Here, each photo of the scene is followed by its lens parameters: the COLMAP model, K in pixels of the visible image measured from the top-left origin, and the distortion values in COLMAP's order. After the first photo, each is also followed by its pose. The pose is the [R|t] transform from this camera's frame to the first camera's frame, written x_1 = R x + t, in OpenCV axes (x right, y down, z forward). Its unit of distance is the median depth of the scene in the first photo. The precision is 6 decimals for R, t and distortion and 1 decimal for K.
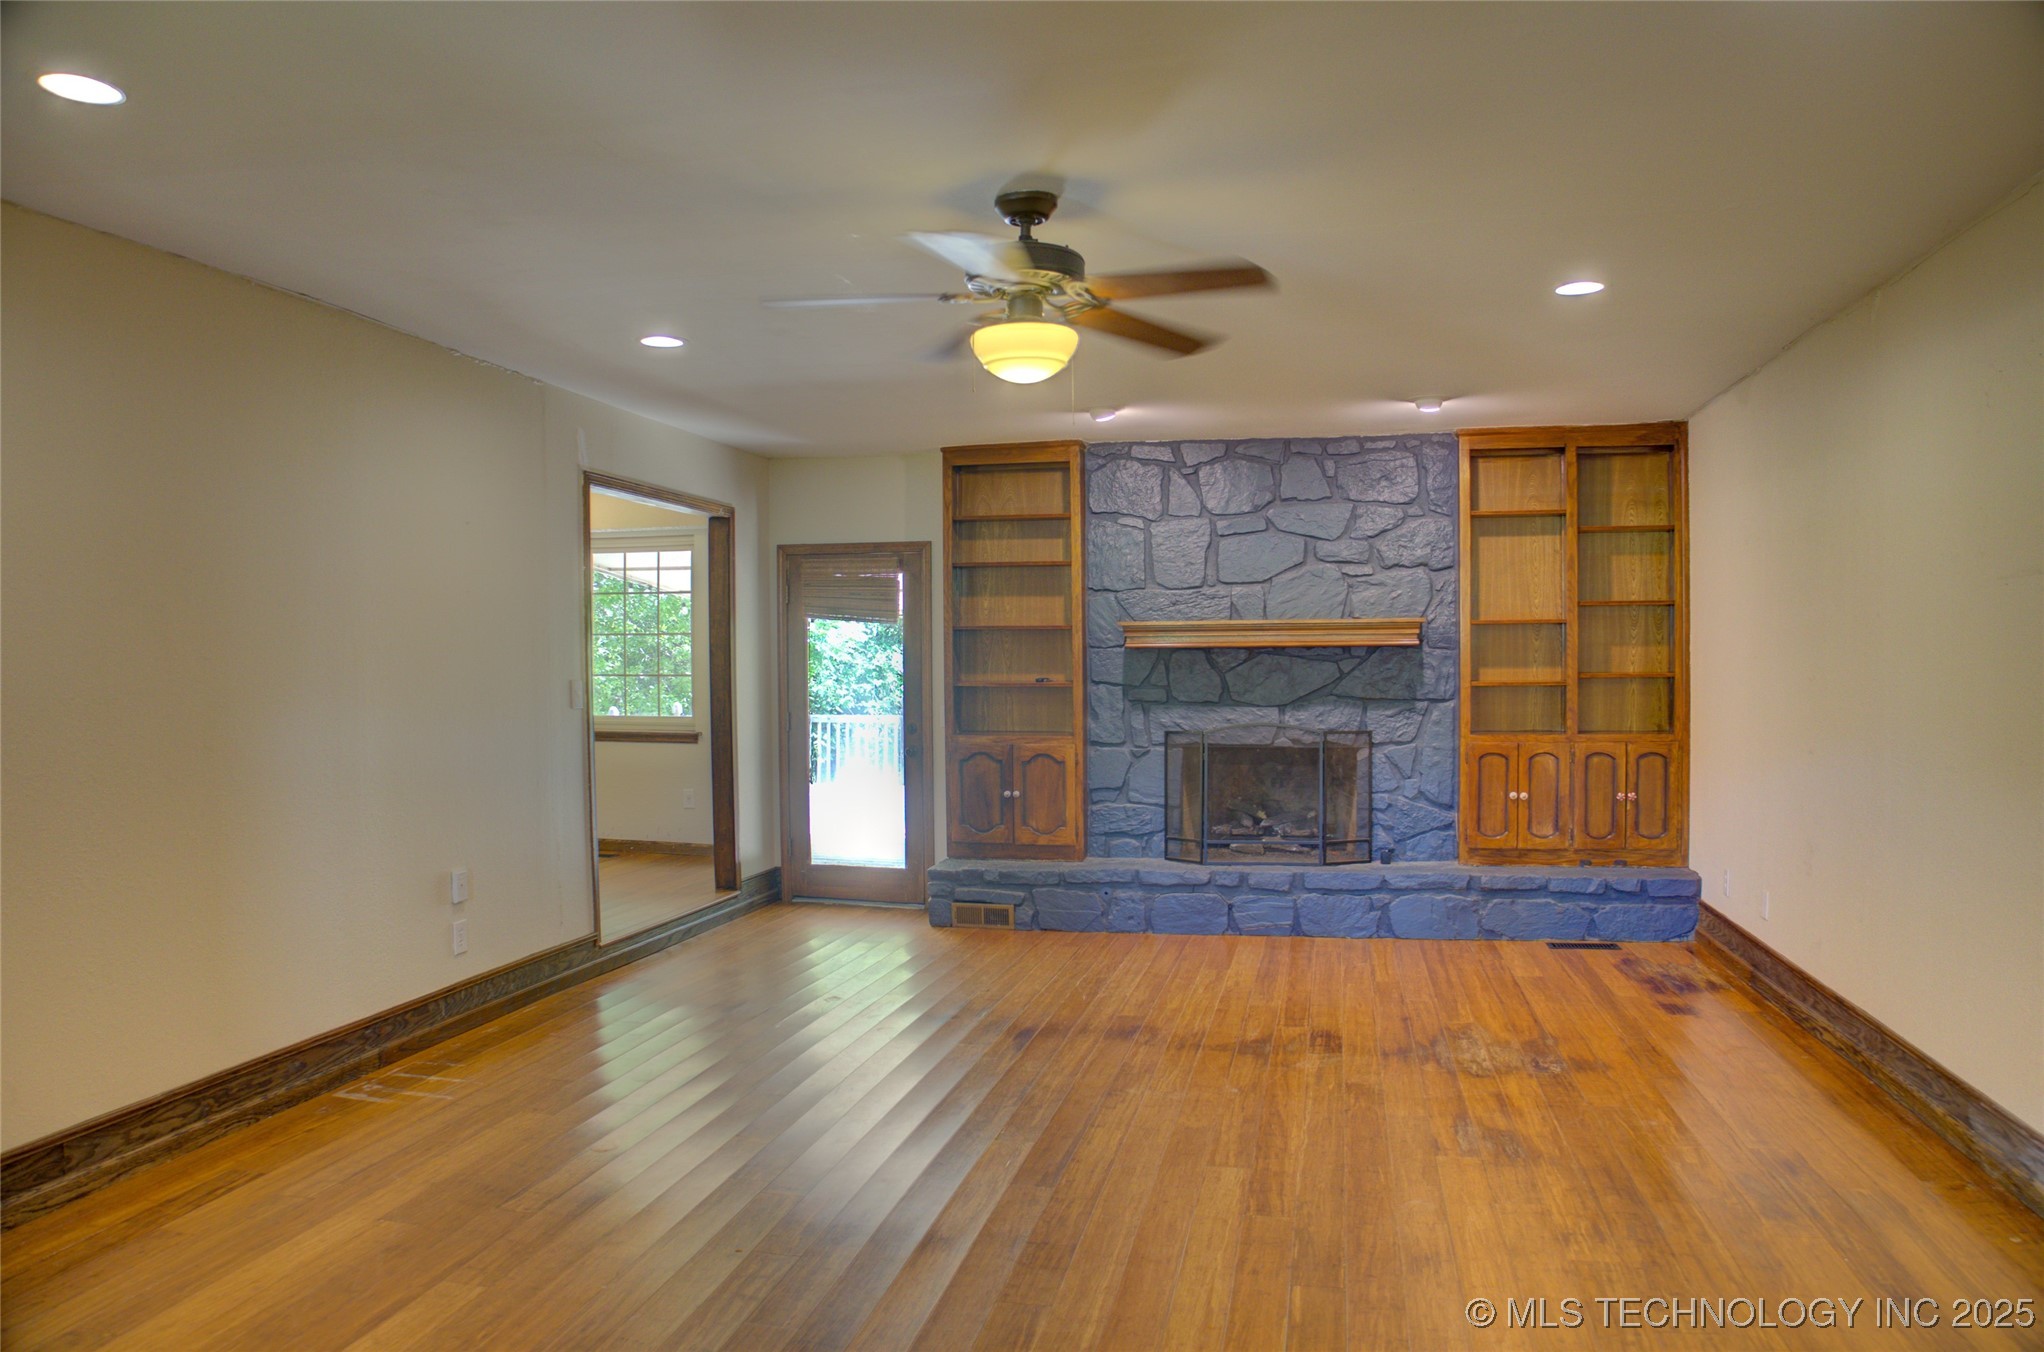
lens RADIAL K [[1374.7, 0, 998.8], [0, 1374.7, 678.6], [0, 0, 1]] dist [-0.256920, 0.301759]
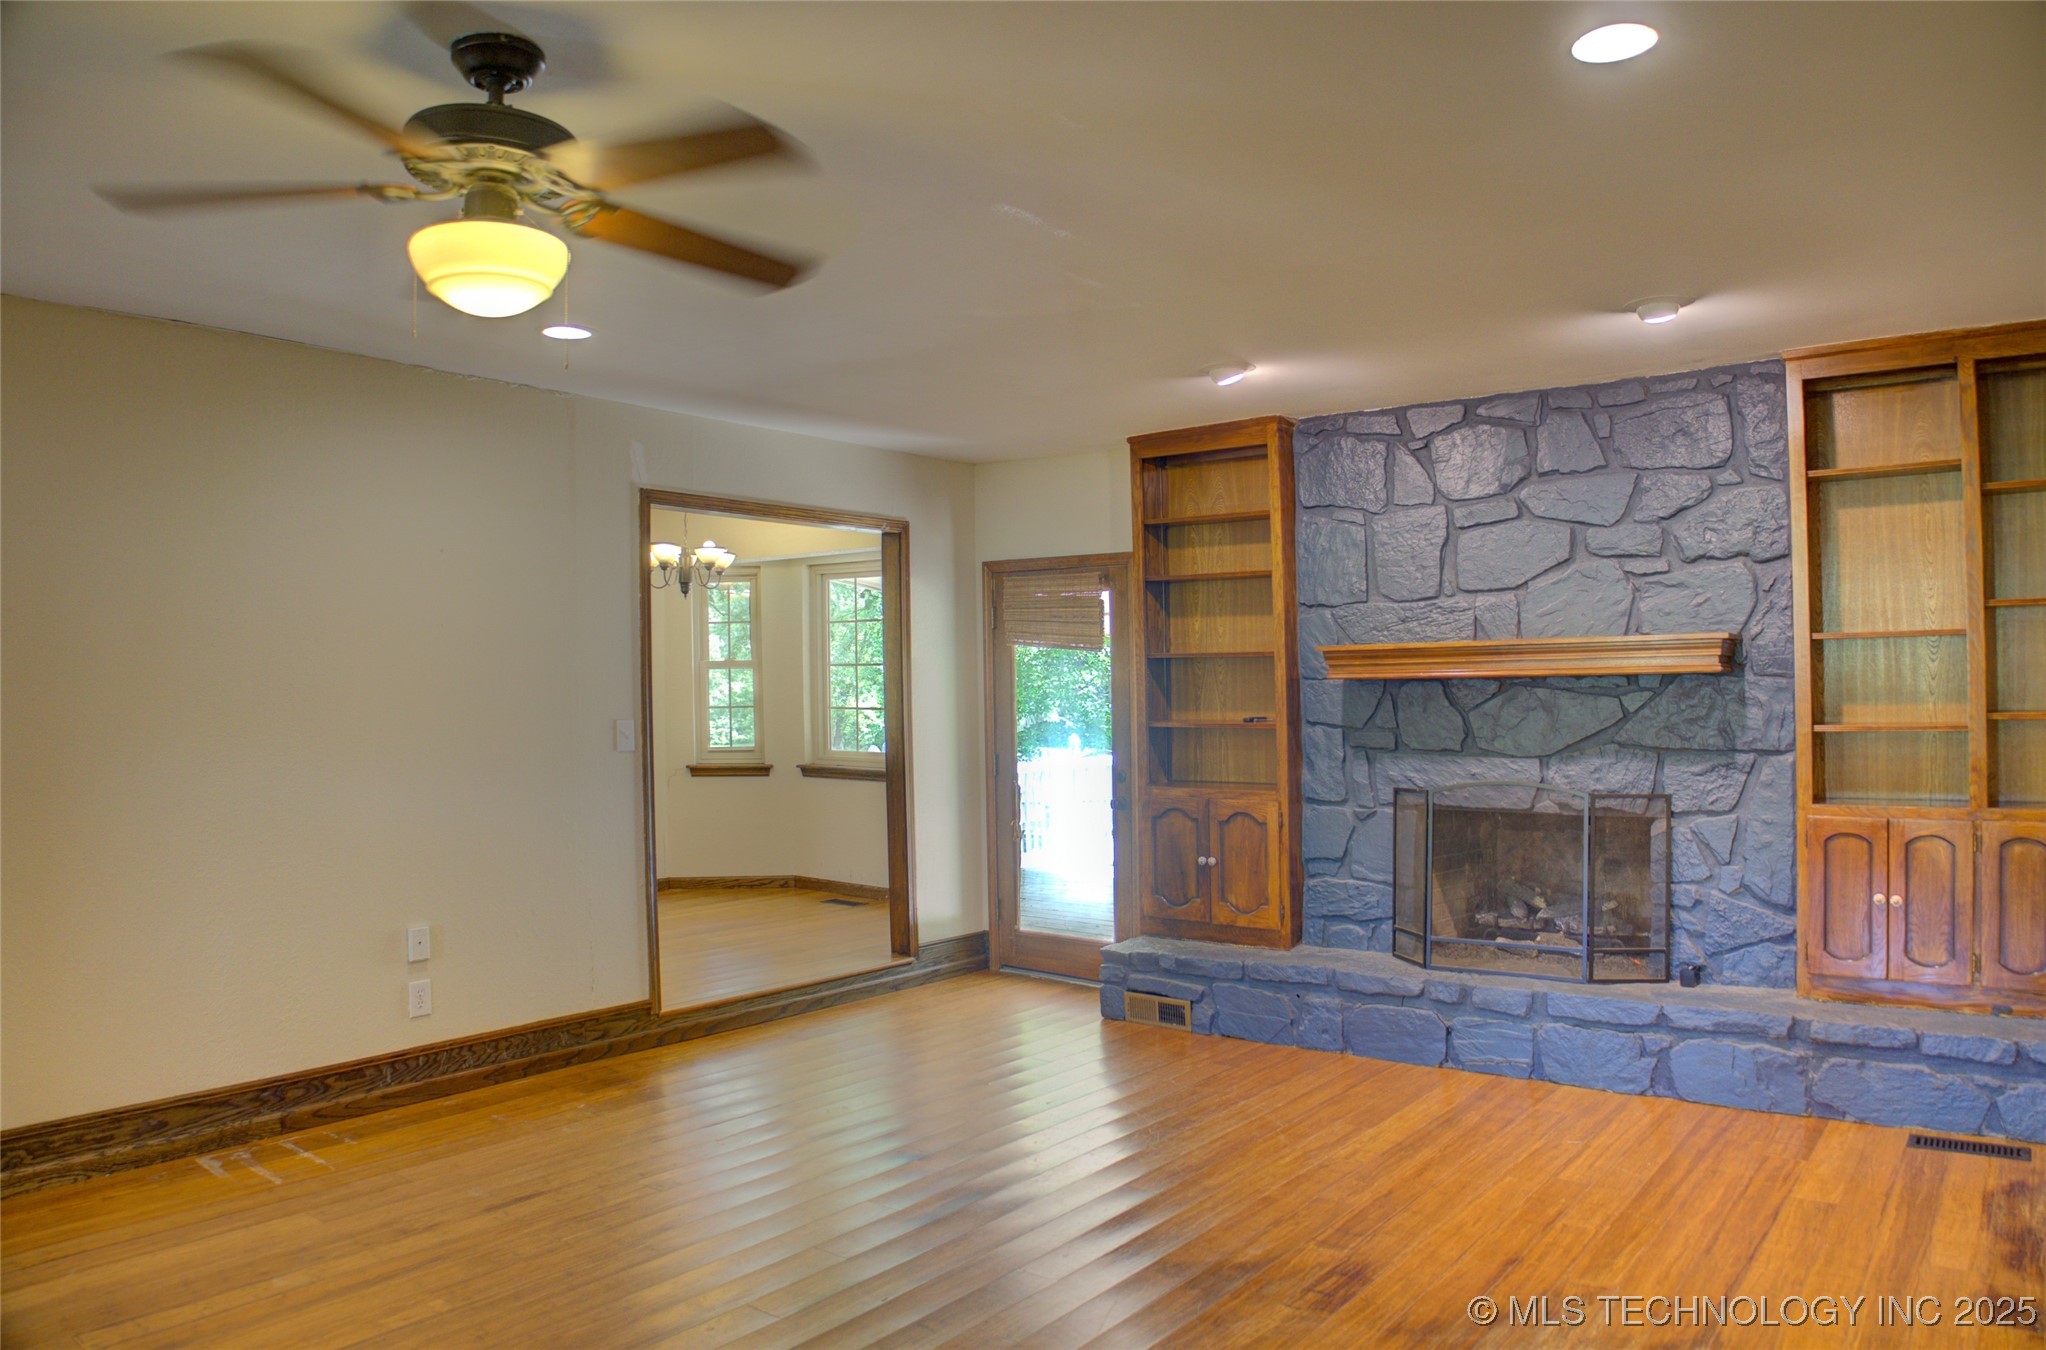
lens RADIAL K [[1376.8, 0, 1024.1], [0, 1376.8, 664.3], [0, 0, 1]] dist [-0.159748, 0.068227]
pose [[0.911195, -0.010427, -0.411844, 0.256453], [-0.001067, 0.999617, -0.027670, -0.009501], [0.411975, 0.025652, 0.910834, 0.231614]]
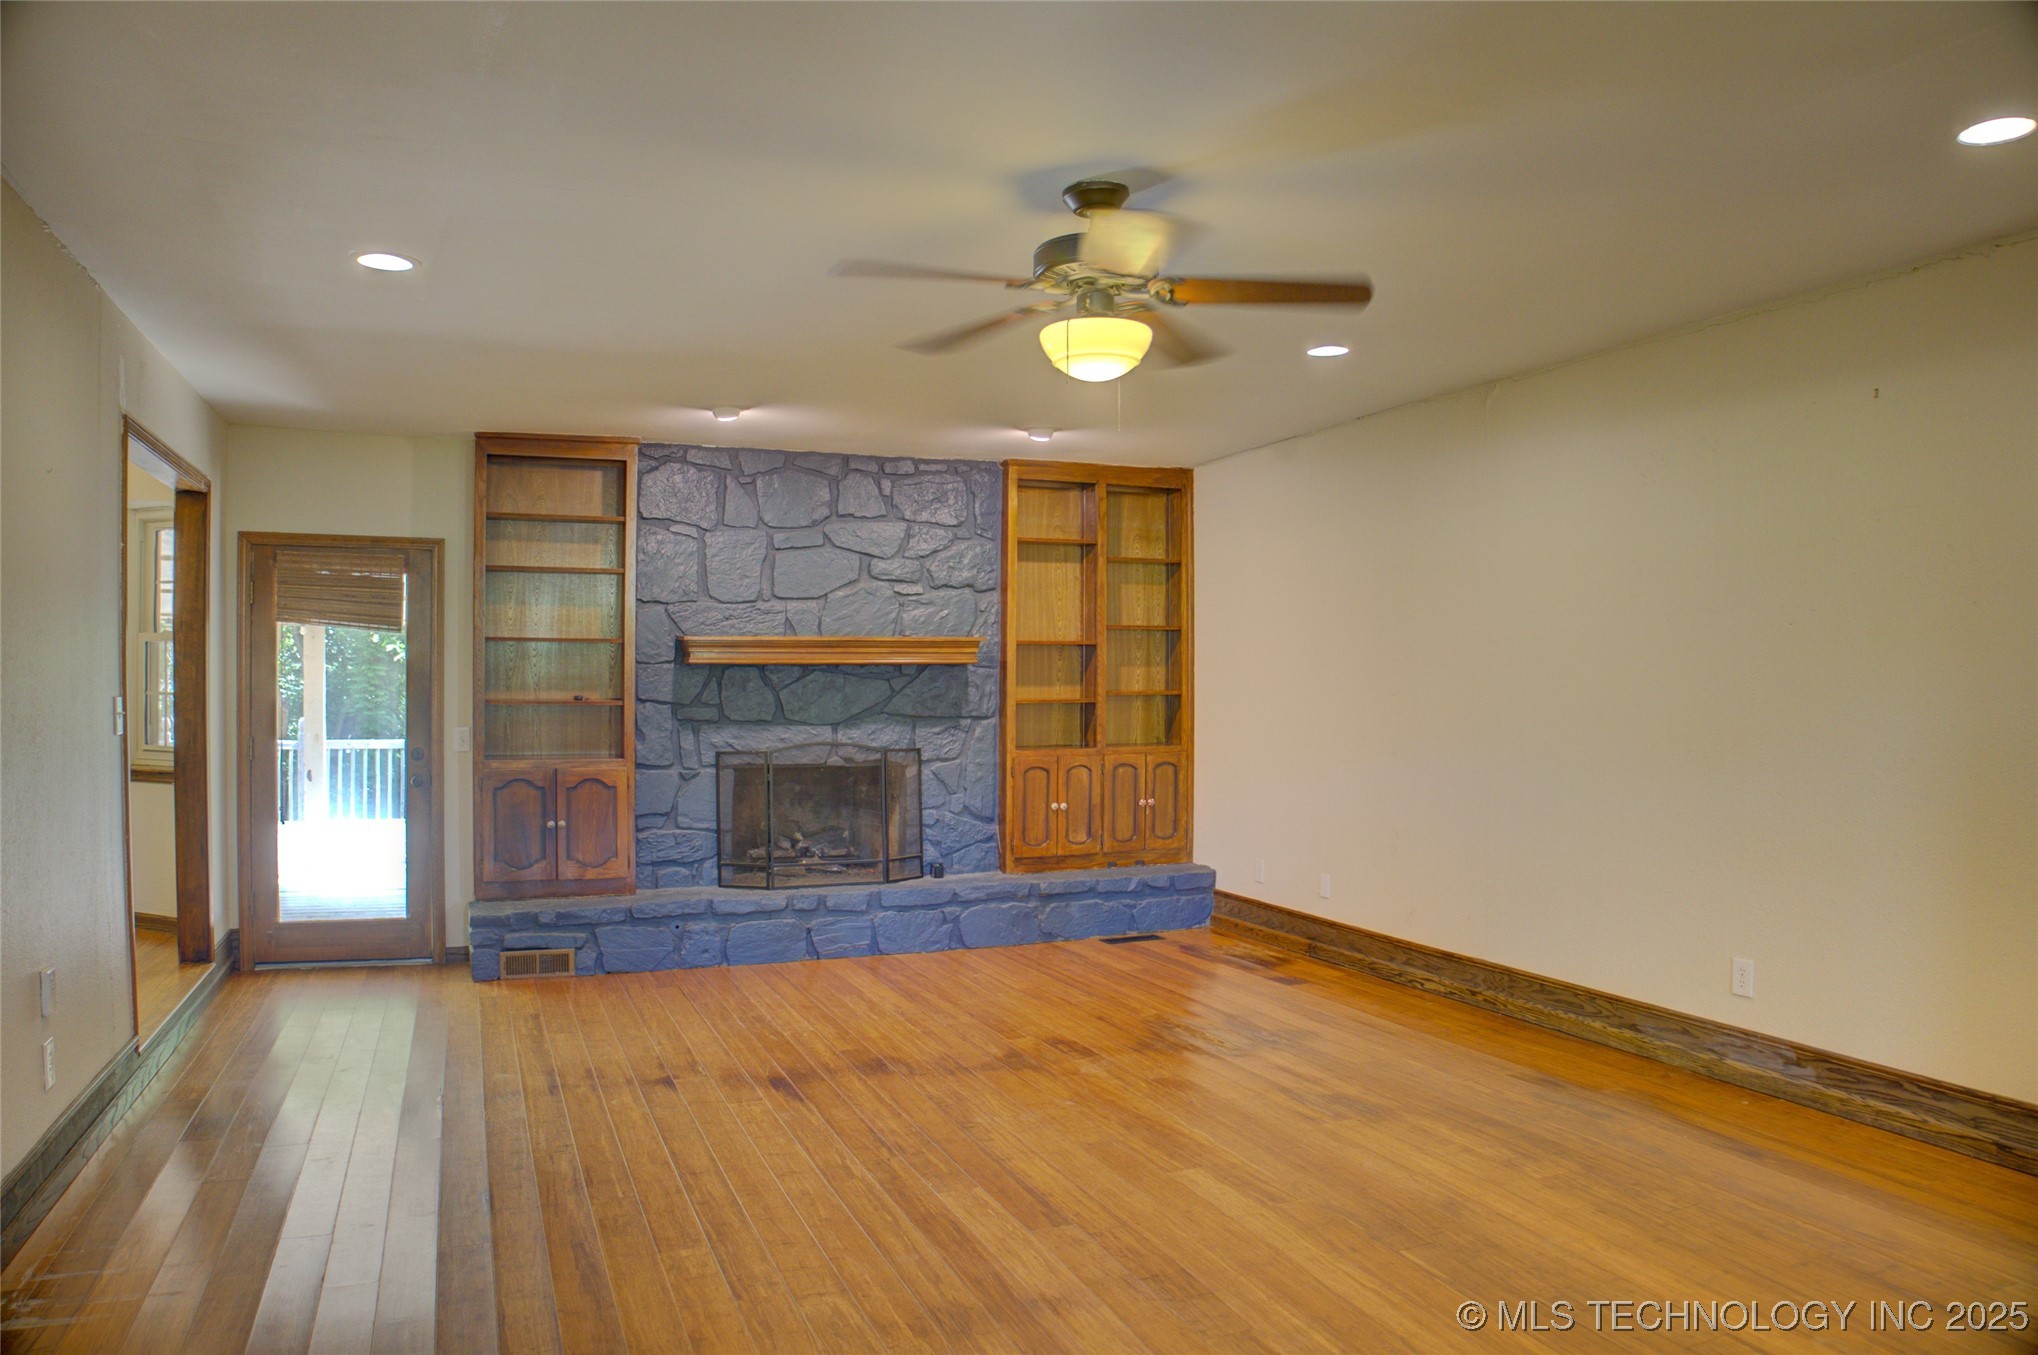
lens RADIAL K [[1370.7, 0, 995.9], [0, 1370.7, 680.1], [0, 0, 1]] dist [-0.256920, 0.301759]
pose [[0.820139, 0.006321, 0.572129, -0.268303], [0.002835, 0.999882, -0.015111, 0.003466], [-0.572157, 0.014015, 0.820024, 0.122657]]
